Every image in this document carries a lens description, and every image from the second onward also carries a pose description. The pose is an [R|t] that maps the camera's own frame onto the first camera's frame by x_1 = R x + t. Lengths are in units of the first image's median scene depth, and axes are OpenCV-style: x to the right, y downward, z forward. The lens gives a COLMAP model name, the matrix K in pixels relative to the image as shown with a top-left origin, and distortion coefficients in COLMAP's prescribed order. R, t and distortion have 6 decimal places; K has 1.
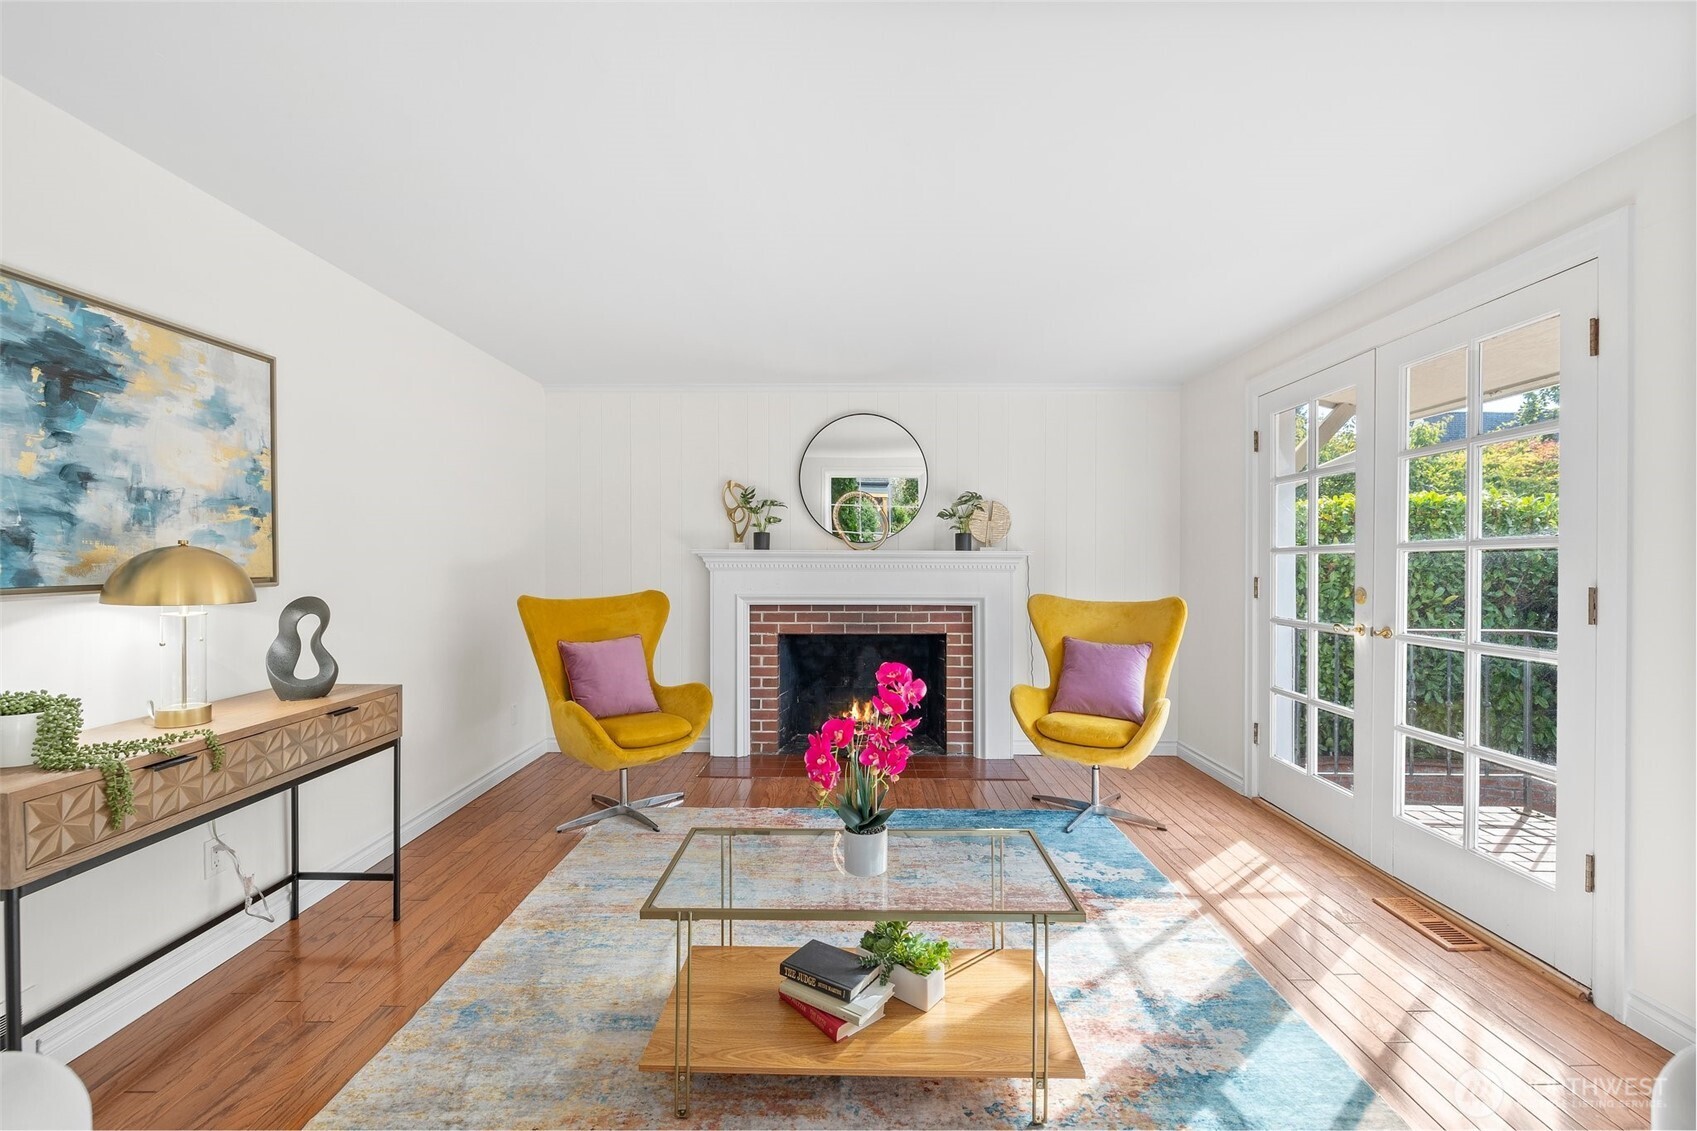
lens RADIAL K [[714.9, 0, 848.9], [0, 714.9, 566.4], [0, 0, 1]] dist [-0.001052, 0.000104]
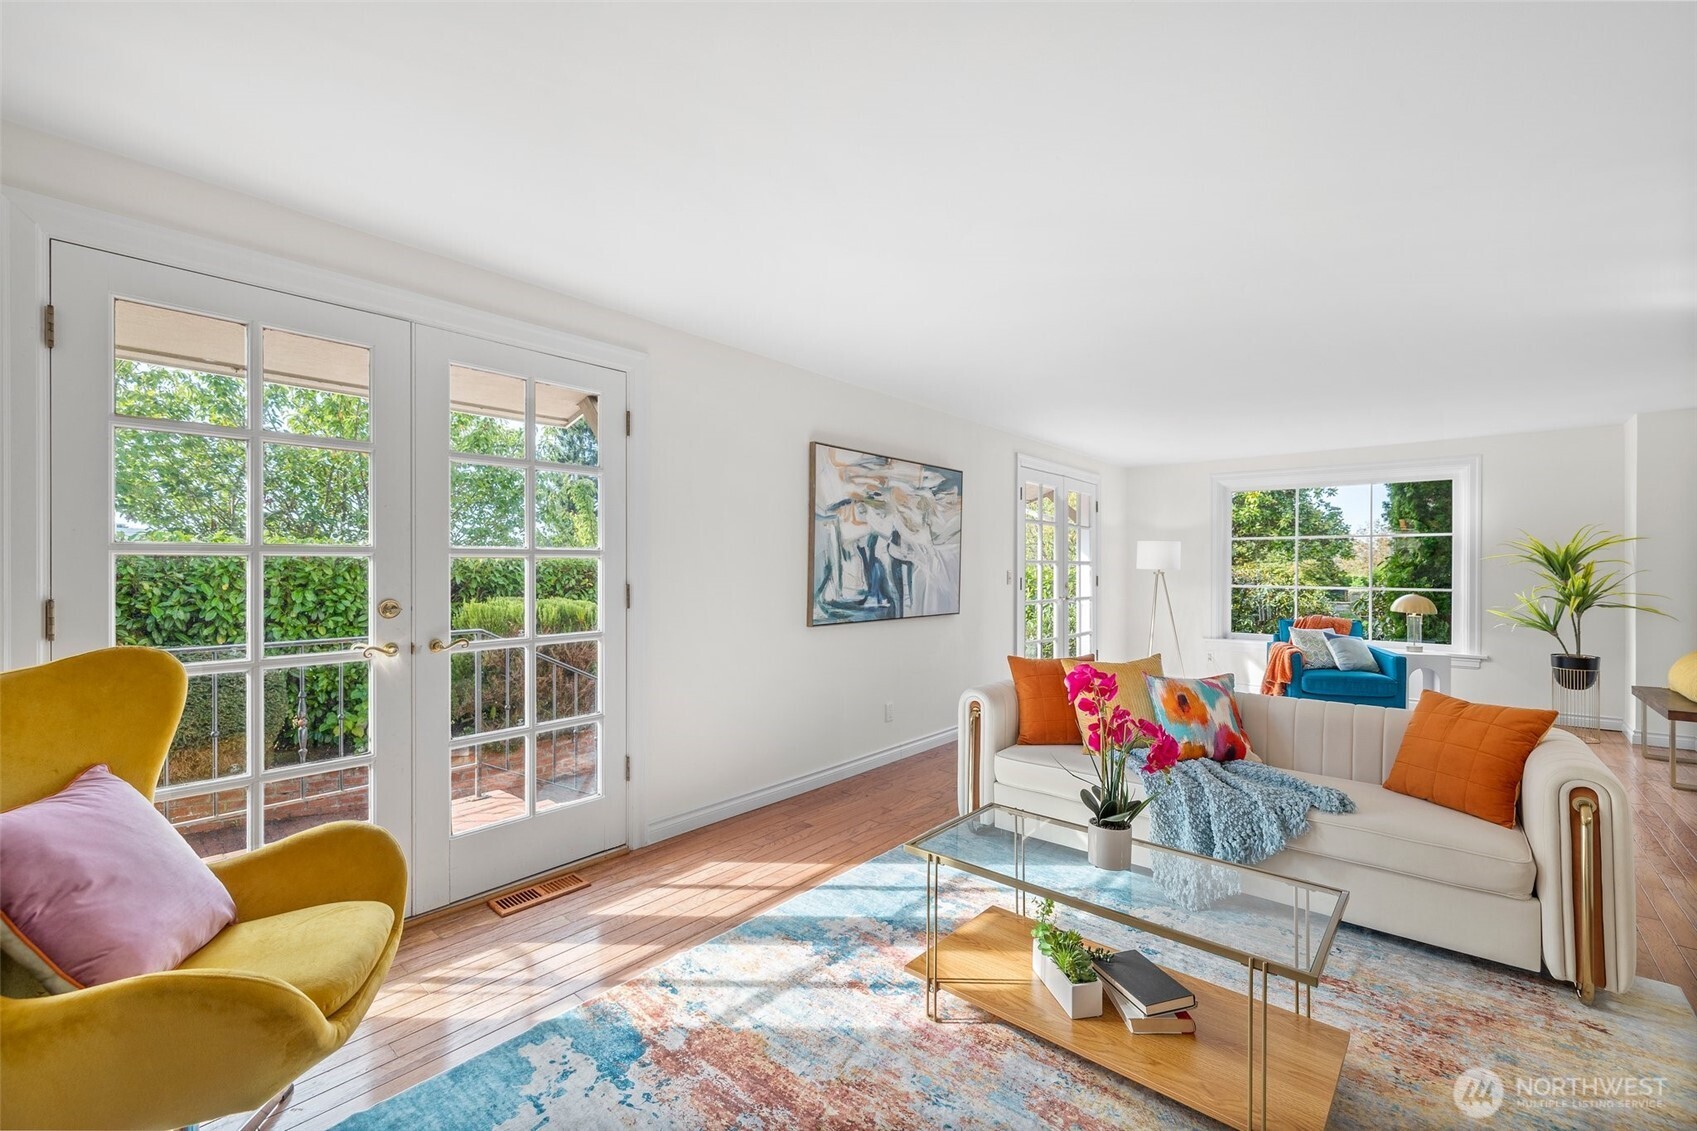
lens RADIAL K [[714.9, 0, 849.3], [0, 714.9, 564.1], [0, 0, 1]] dist [-0.001052, 0.000104]
pose [[-0.770058, 0.001724, 0.637971, -0.271155], [0.002026, 0.999998, -0.000256, -0.009203], [-0.637971, 0.001096, -0.770060, 1.590509]]
